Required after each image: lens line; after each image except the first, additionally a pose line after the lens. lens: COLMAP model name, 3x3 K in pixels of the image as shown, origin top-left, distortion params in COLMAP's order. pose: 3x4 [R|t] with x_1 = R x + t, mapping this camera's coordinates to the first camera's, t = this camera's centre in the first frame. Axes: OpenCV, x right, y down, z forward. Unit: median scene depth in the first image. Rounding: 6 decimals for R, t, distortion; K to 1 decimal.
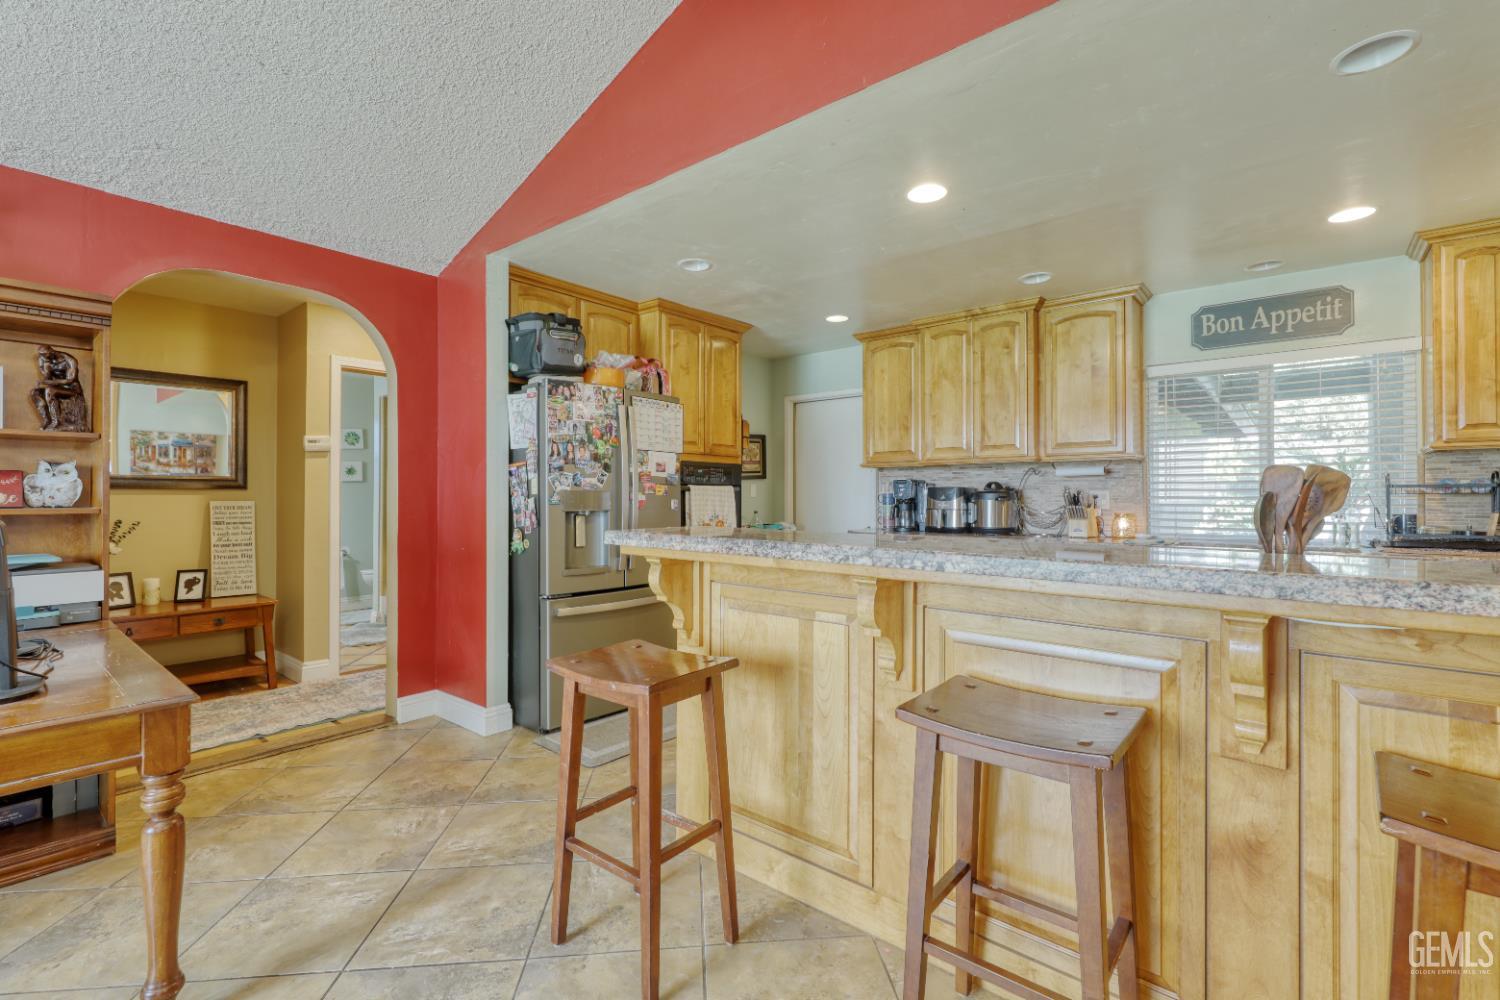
lens RADIAL K [[672.0, 0, 745.5], [0, 672.0, 490.8], [0, 0, 1]] dist [0.000656, 0.000845]
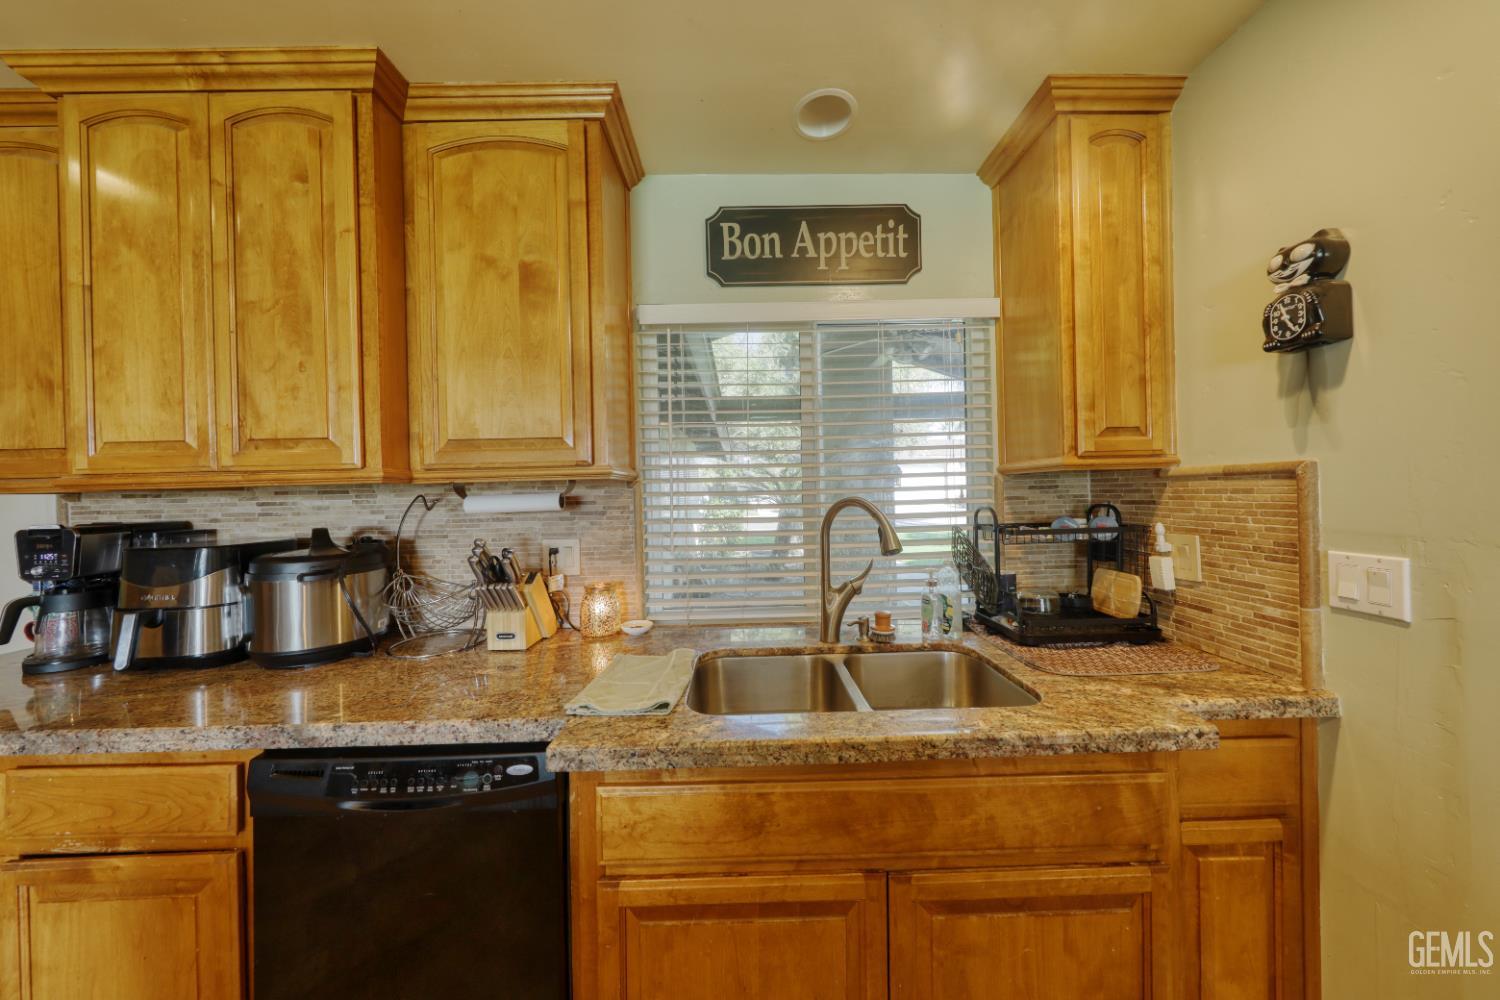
lens RADIAL K [[469.7, 0, 744.7], [0, 469.7, 491.8], [0, 0, 1]] dist [0.001840, -0.000372]
pose [[0.759878, -0.018265, 0.649809, 0.416605], [0.016675, 0.999824, 0.008603, -0.038014], [-0.649851, 0.004298, 0.760049, 0.661730]]
